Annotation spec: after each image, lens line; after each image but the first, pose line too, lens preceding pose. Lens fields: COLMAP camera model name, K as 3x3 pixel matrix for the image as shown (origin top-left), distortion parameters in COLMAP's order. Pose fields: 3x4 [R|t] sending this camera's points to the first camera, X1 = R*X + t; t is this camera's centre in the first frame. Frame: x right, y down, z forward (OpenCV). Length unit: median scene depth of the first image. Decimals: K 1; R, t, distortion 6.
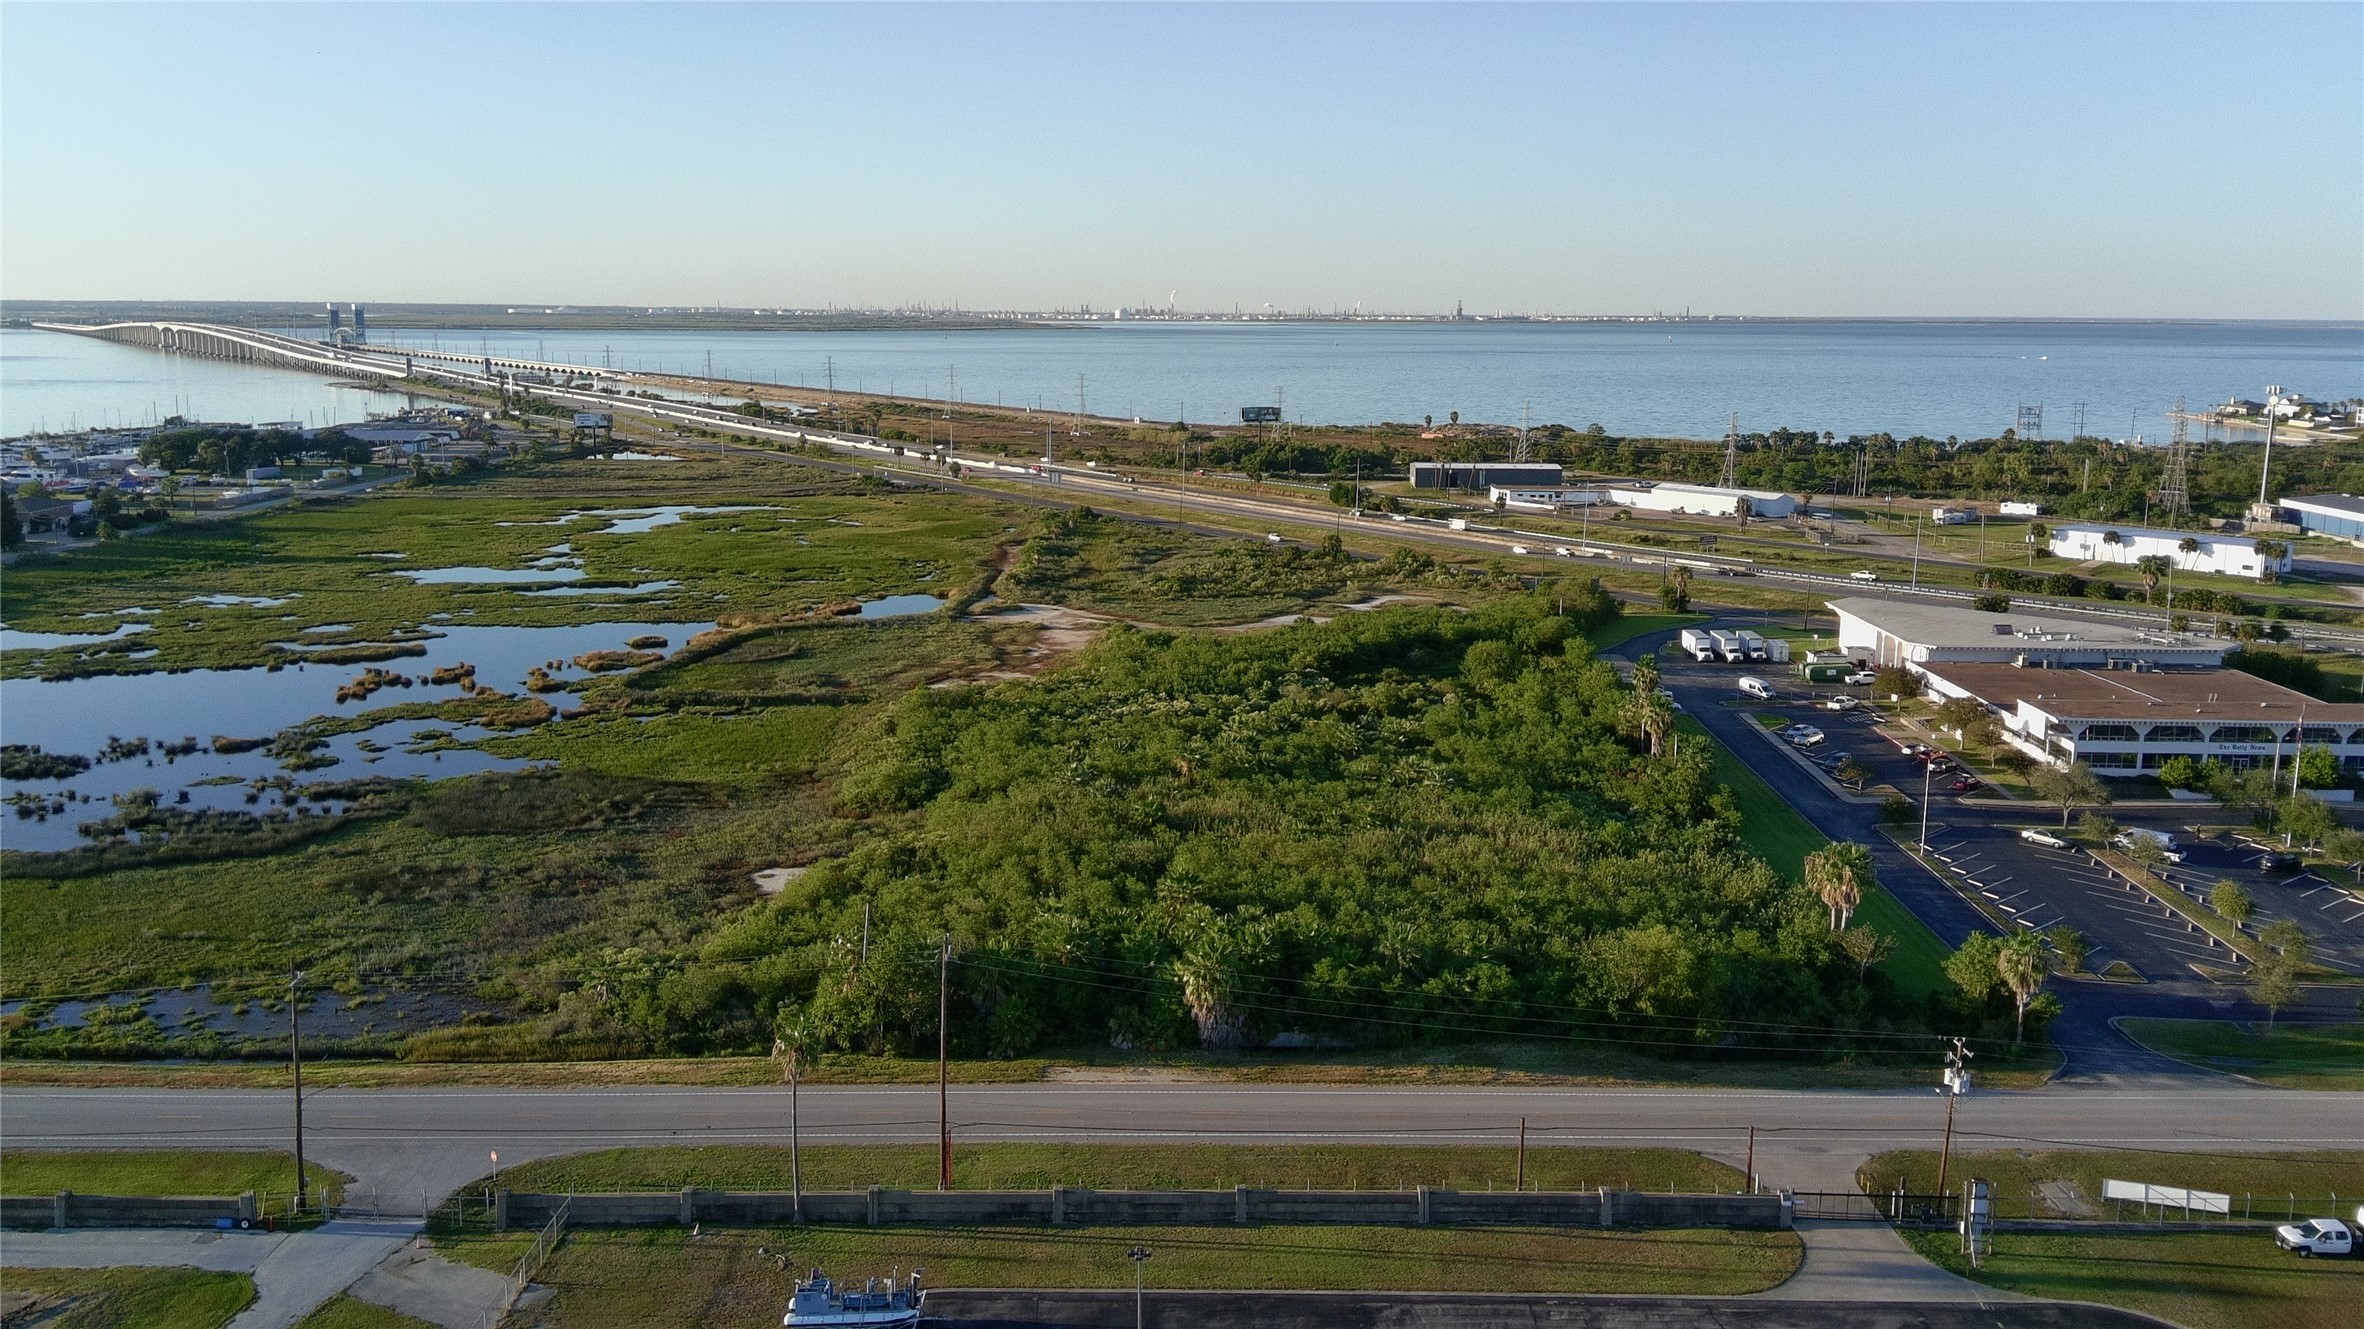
lens RADIAL K [[1958.2, 0, 1176.4], [0, 1958.2, 650.2], [0, 0, 1]] dist [0.124785, -0.210094]
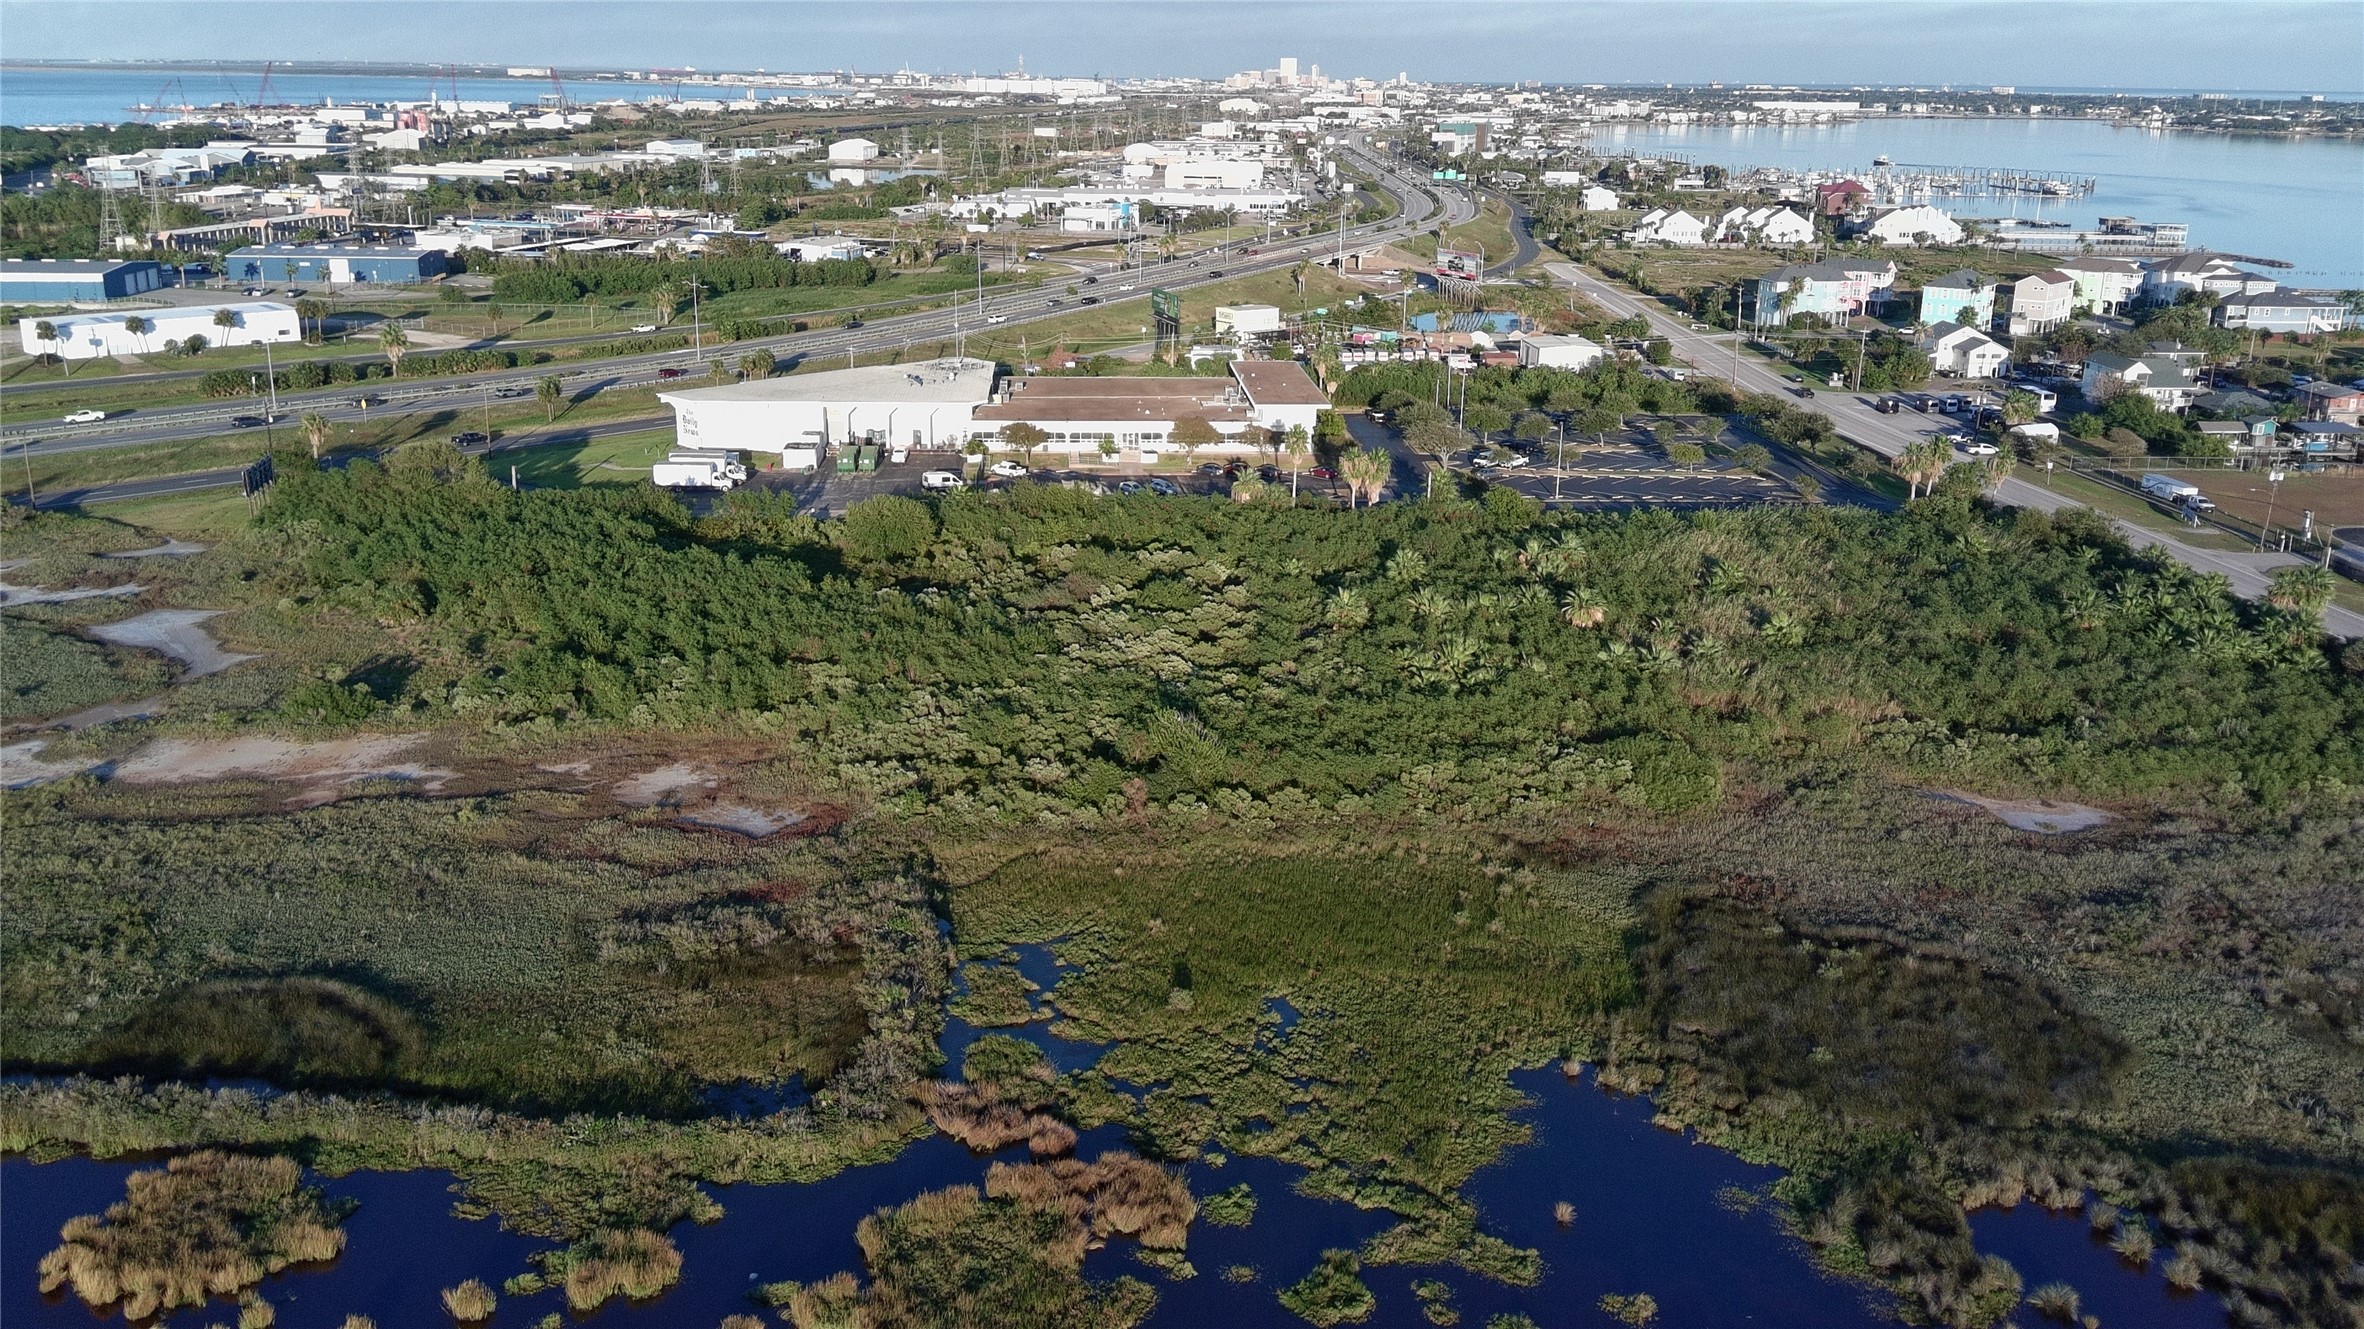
lens RADIAL K [[1958.2, 0, 1176.4], [0, 1958.2, 650.2], [0, 0, 1]] dist [0.124785, -0.210094]
pose [[-0.082847, -0.289292, 0.953649, -0.627313], [0.158035, 0.941016, 0.299188, -0.166669], [-0.983952, 0.175497, -0.032242, 0.935205]]
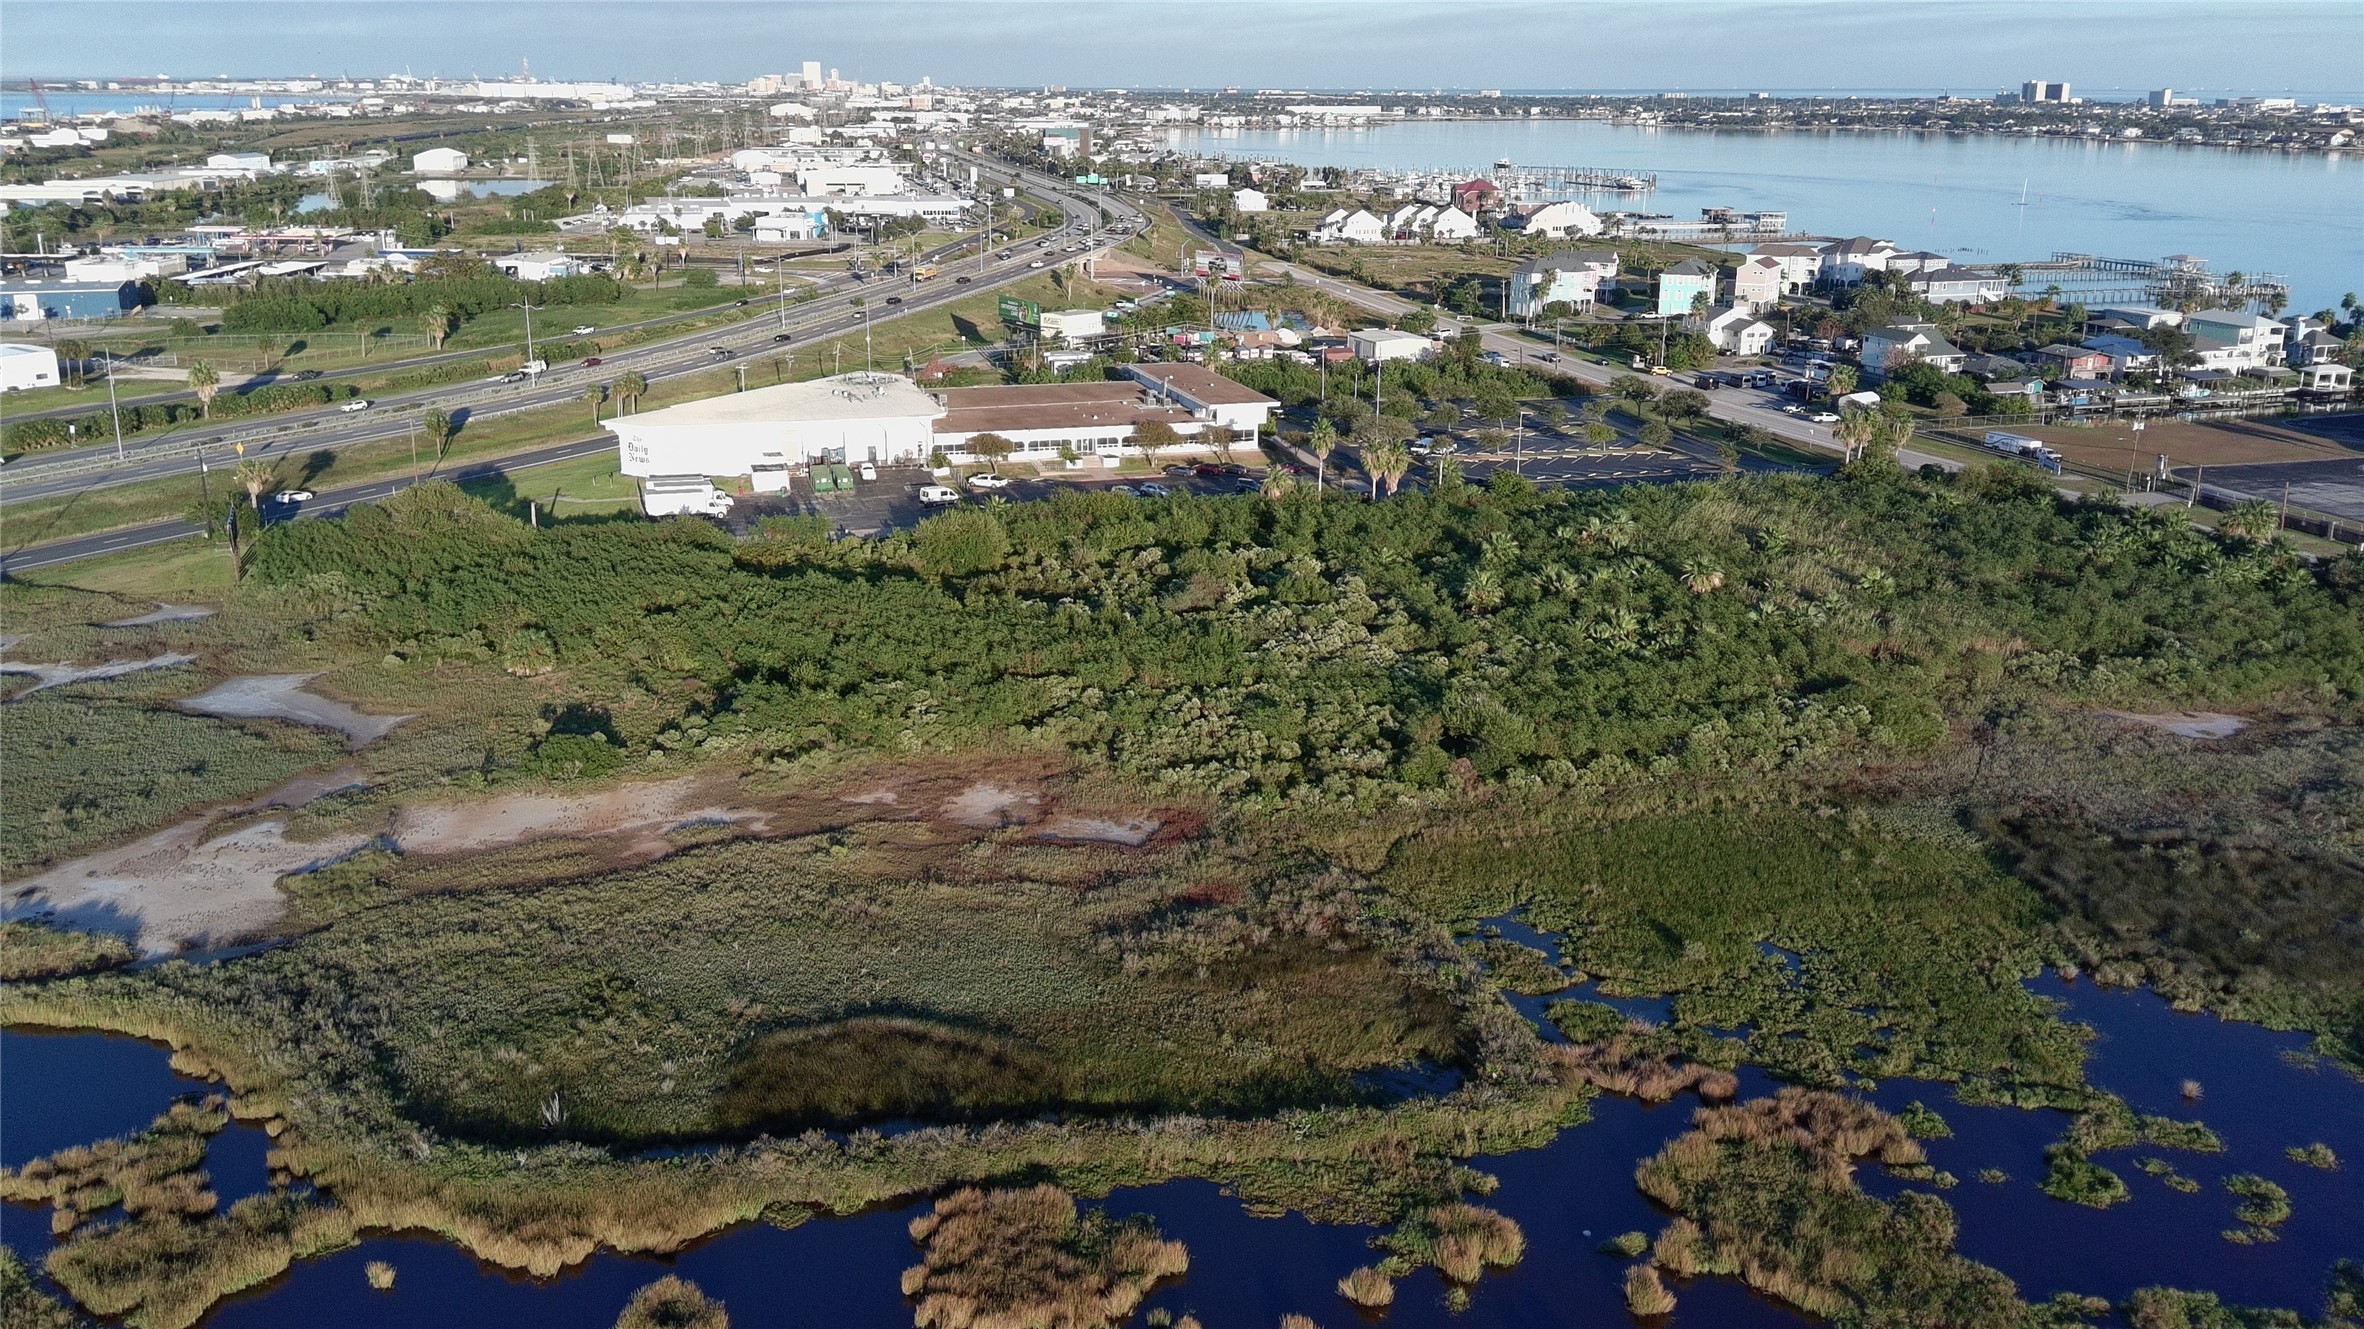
lens RADIAL K [[1958.2, 0, 1176.4], [0, 1958.2, 650.2], [0, 0, 1]] dist [0.124785, -0.210094]
pose [[-0.314580, -0.272871, 0.909165, -0.601553], [0.155157, 0.930128, 0.332848, -0.203541], [-0.936465, 0.245770, -0.250262, 1.145585]]
